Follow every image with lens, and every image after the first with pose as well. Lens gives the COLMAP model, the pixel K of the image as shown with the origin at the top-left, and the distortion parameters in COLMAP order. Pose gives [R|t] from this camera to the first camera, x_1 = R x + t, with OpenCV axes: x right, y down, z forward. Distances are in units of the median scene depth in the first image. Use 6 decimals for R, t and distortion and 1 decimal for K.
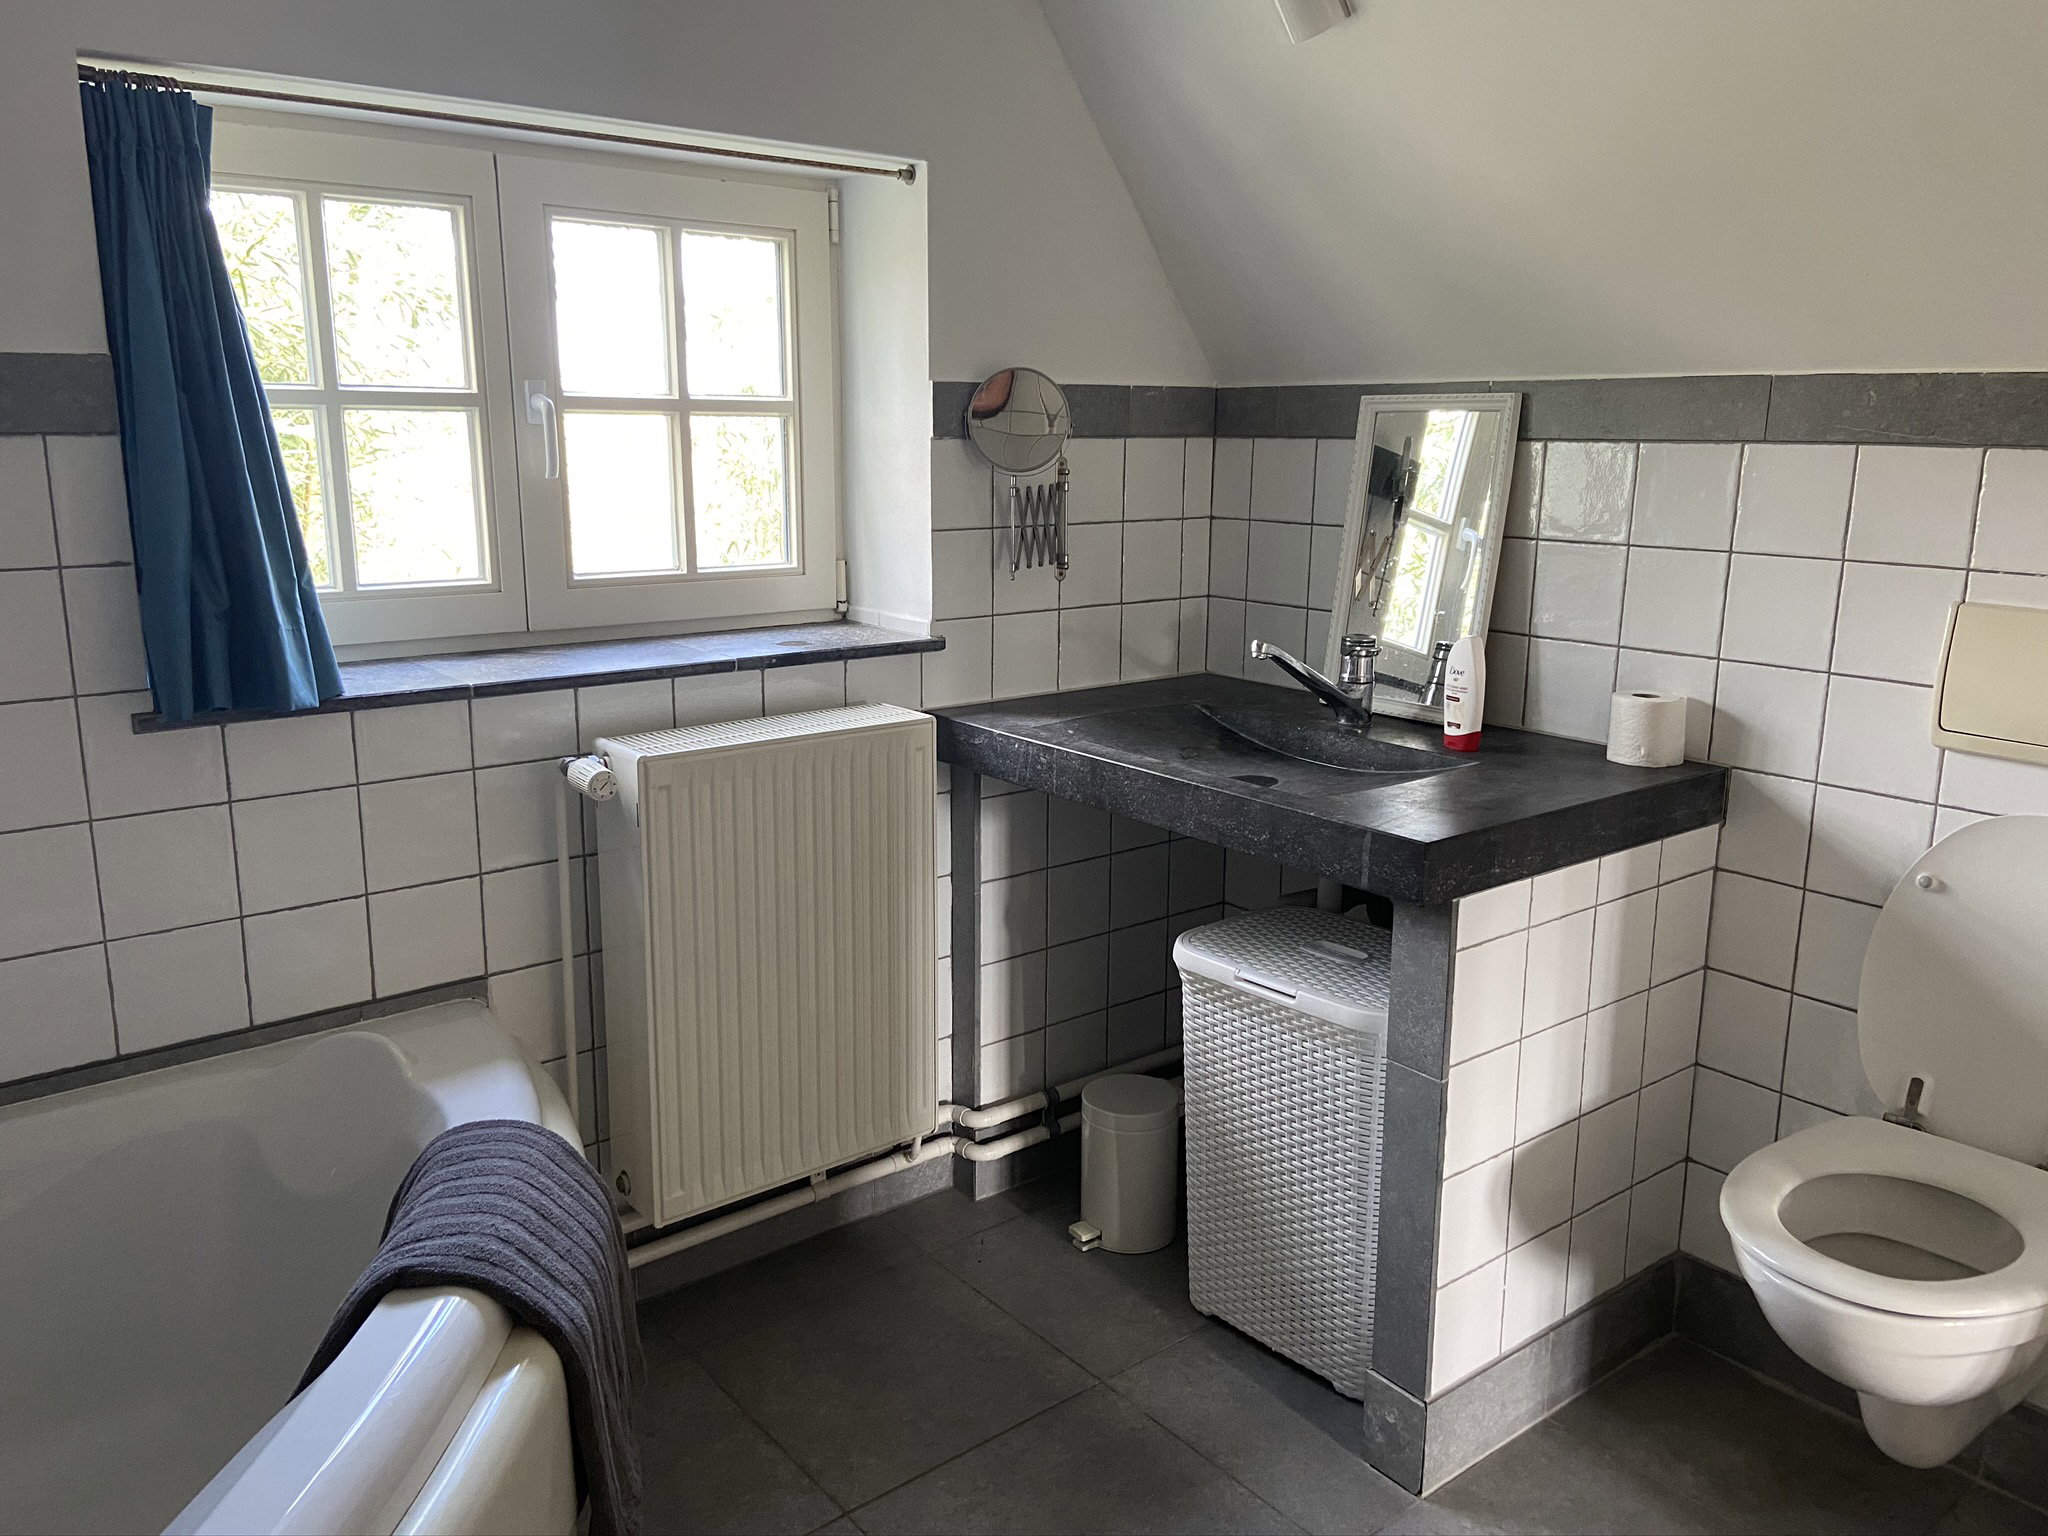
lens RADIAL K [[1542.1, 0, 988.0], [0, 1542.1, 748.7], [0, 0, 1]] dist [0.126630, -0.163328]
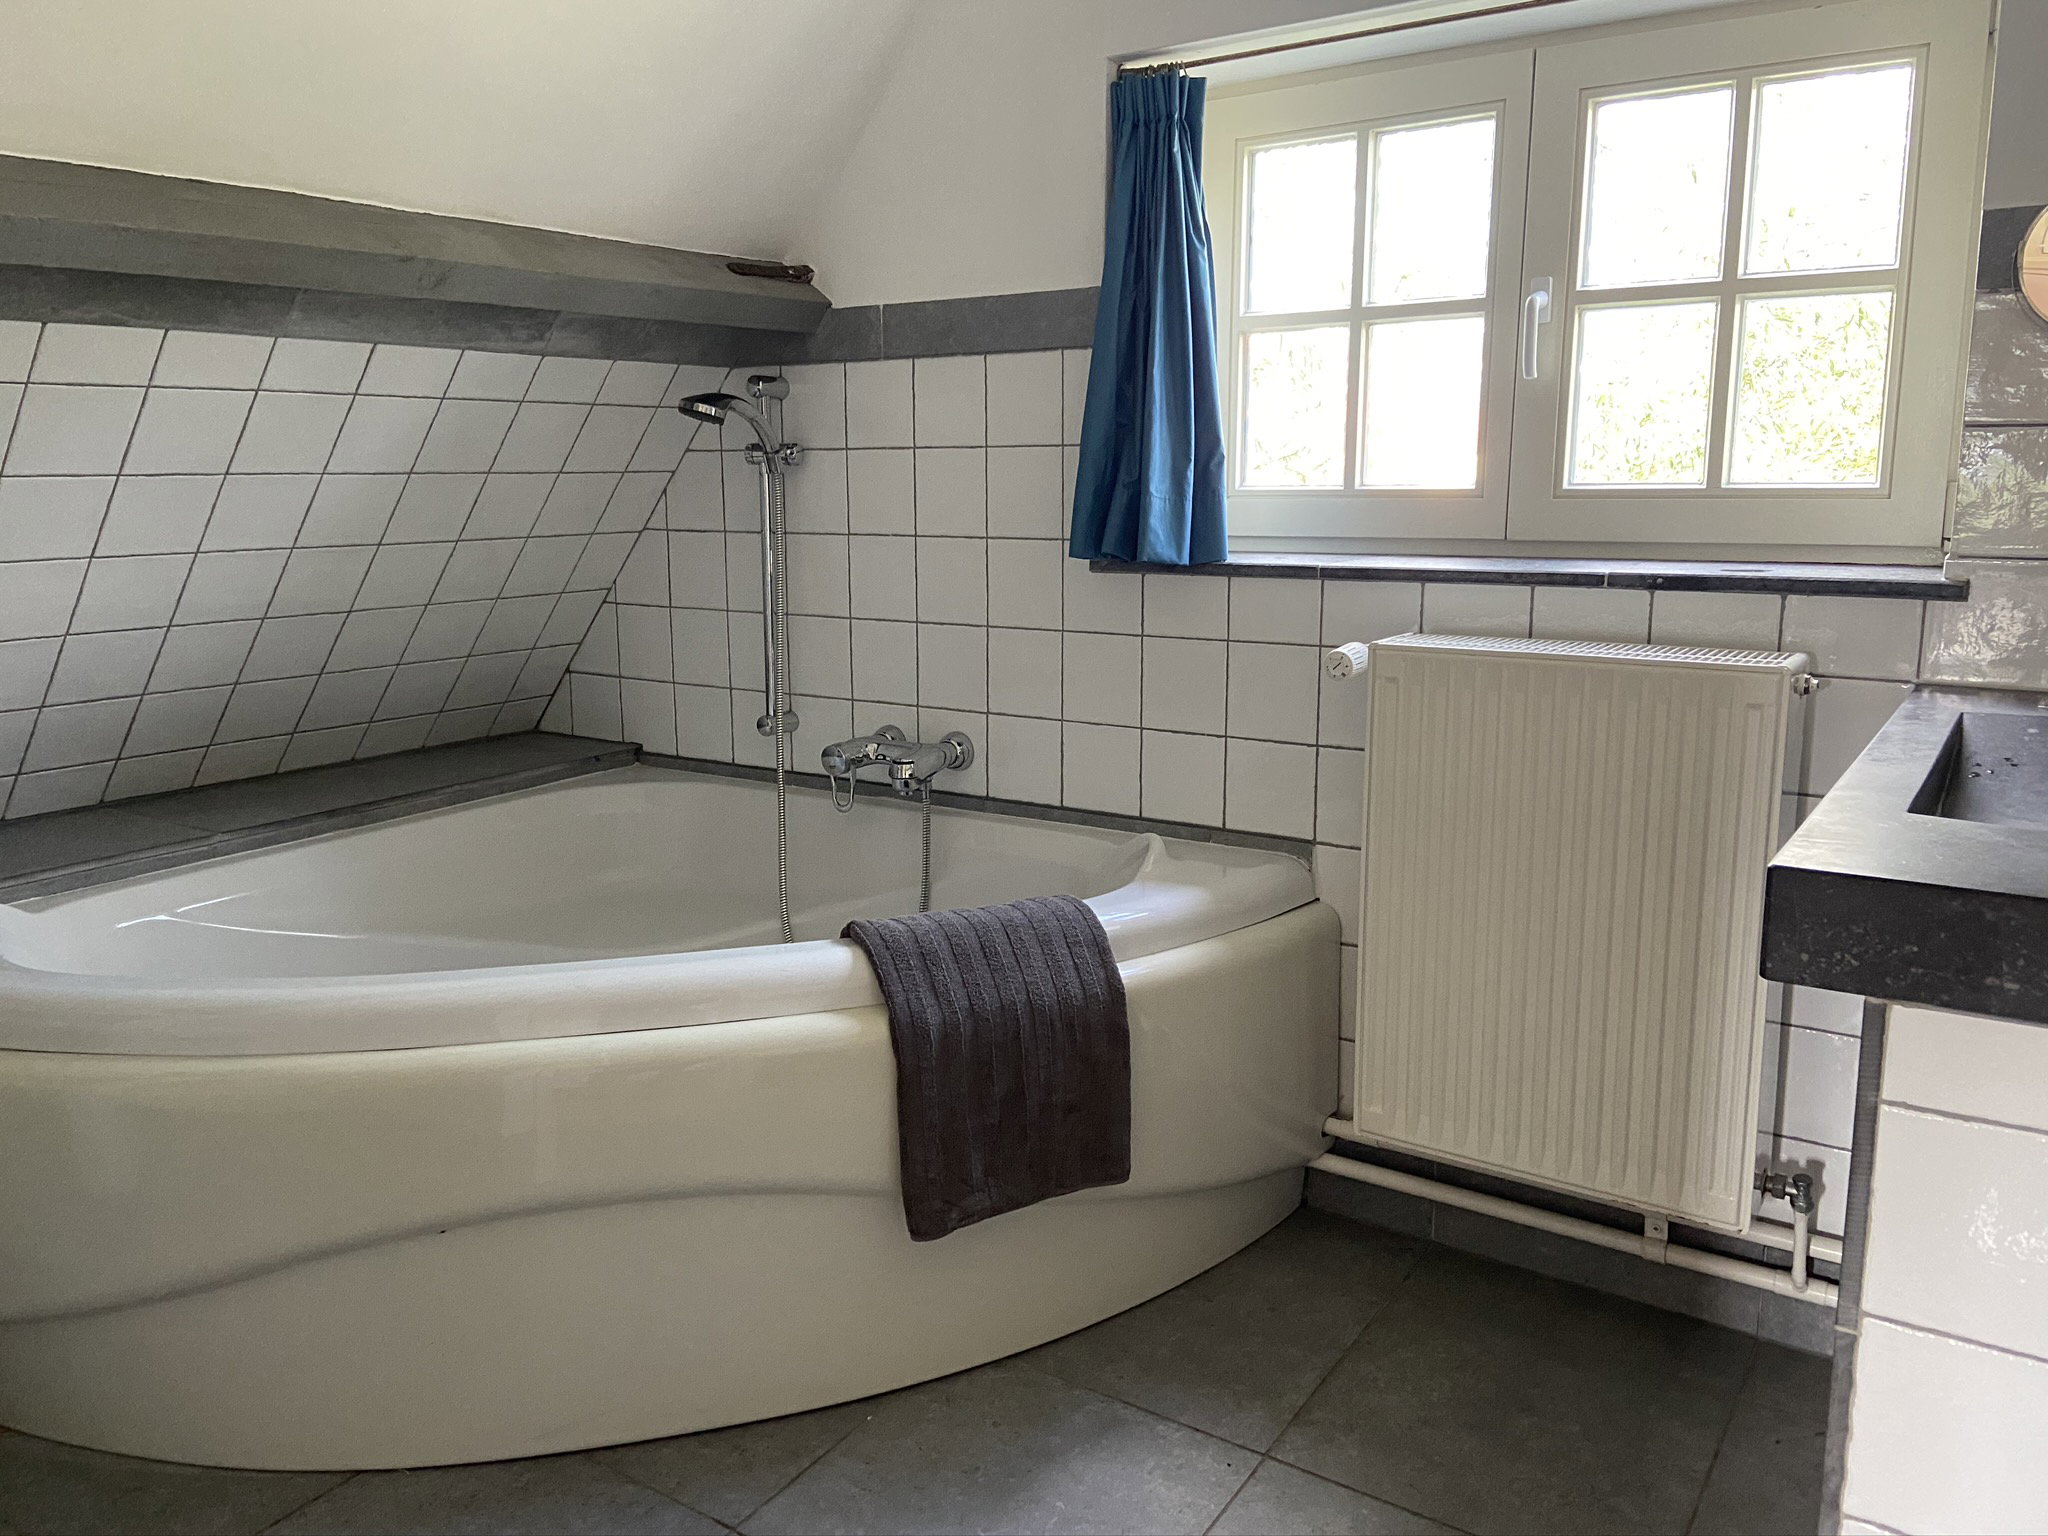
lens RADIAL K [[1542.1, 0, 988.0], [0, 1542.1, 748.7], [0, 0, 1]] dist [0.126630, -0.163328]
pose [[0.290410, 0.162984, -0.942920, 0.577700], [-0.193547, 0.975026, 0.108923, 0.009111], [0.937124, 0.150867, 0.314703, 0.419323]]
